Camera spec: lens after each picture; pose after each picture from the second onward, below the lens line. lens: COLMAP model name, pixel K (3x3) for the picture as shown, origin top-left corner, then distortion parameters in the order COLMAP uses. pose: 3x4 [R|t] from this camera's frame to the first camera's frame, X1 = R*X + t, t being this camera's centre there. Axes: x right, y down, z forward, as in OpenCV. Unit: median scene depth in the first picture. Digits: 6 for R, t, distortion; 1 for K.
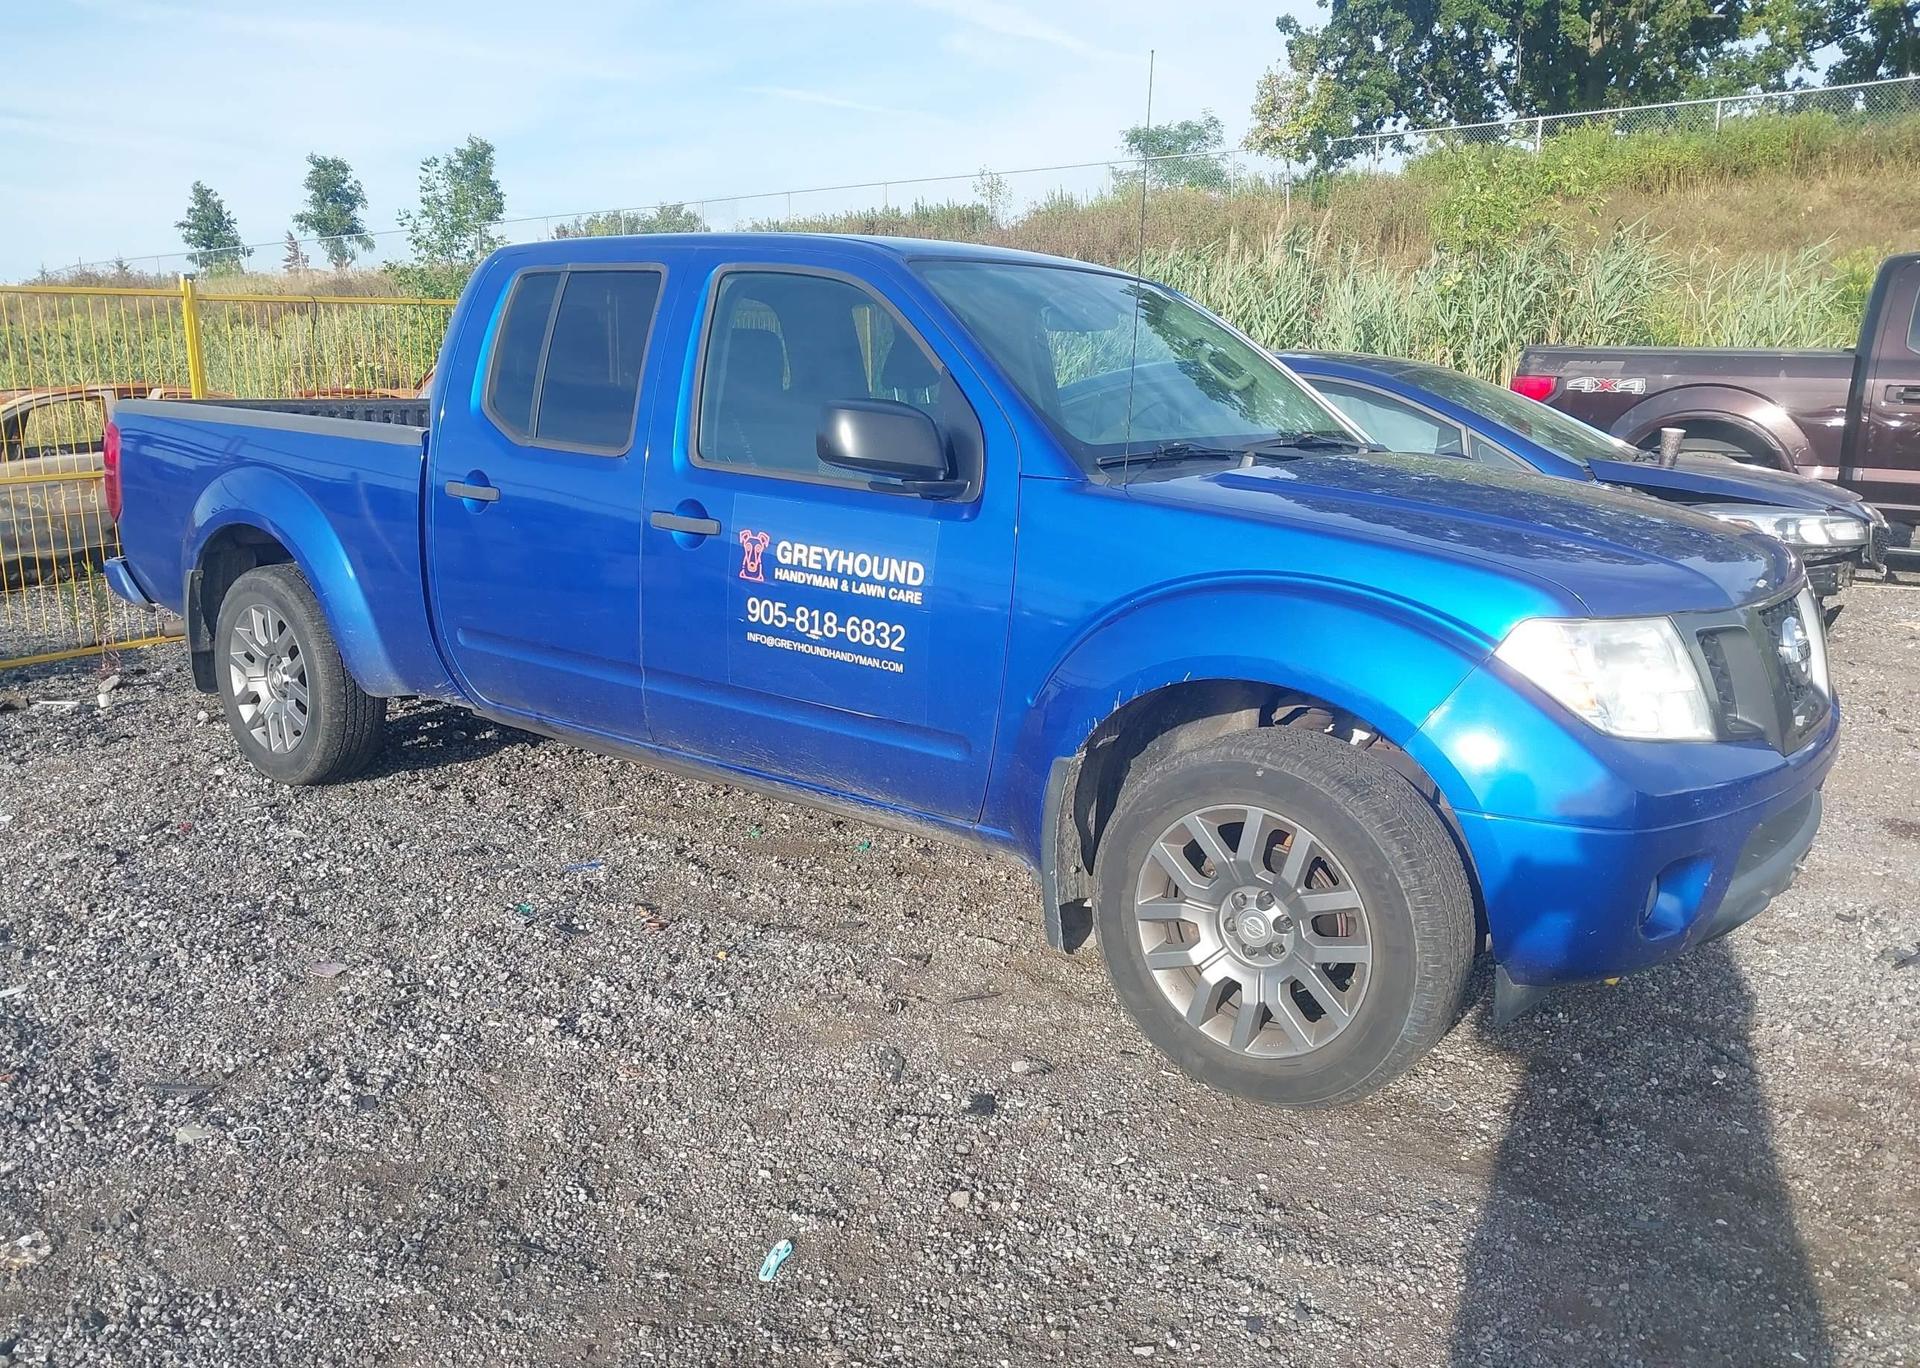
lens RADIAL K [[1525.8, 0, 973.7], [0, 1525.8, 668.0], [0, 0, 1]] dist [0.007636, -0.010058]
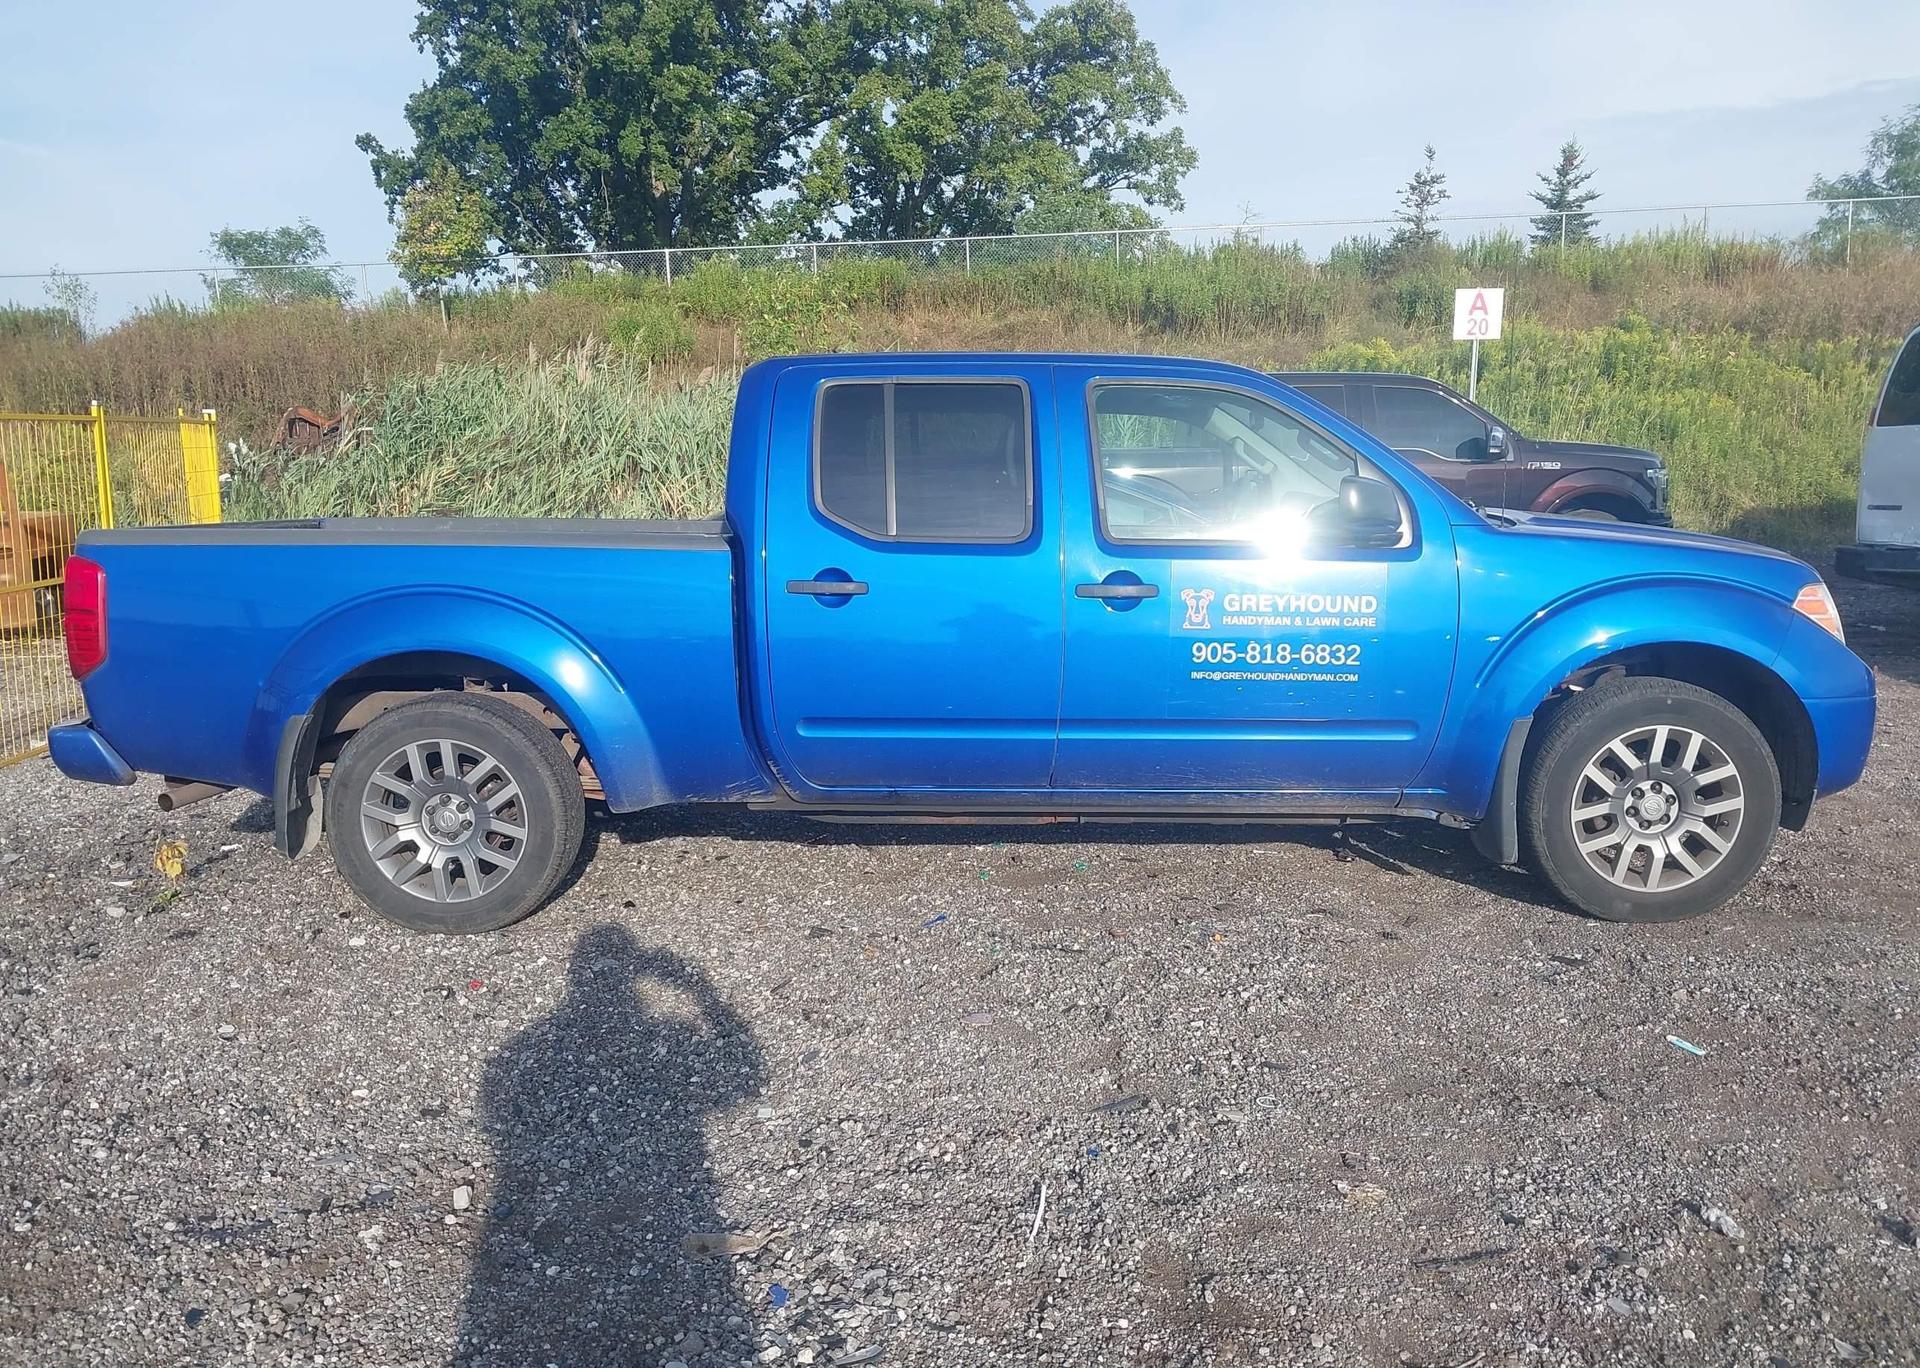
lens RADIAL K [[1525.8, 0, 949.3], [0, 1525.8, 674.3], [0, 0, 1]] dist [0.007636, -0.010058]
pose [[0.804122, -0.103601, 0.585367, -1.057069], [0.143454, 0.989413, -0.021953, -0.023354], [-0.576896, 0.101626, 0.810471, 0.131401]]
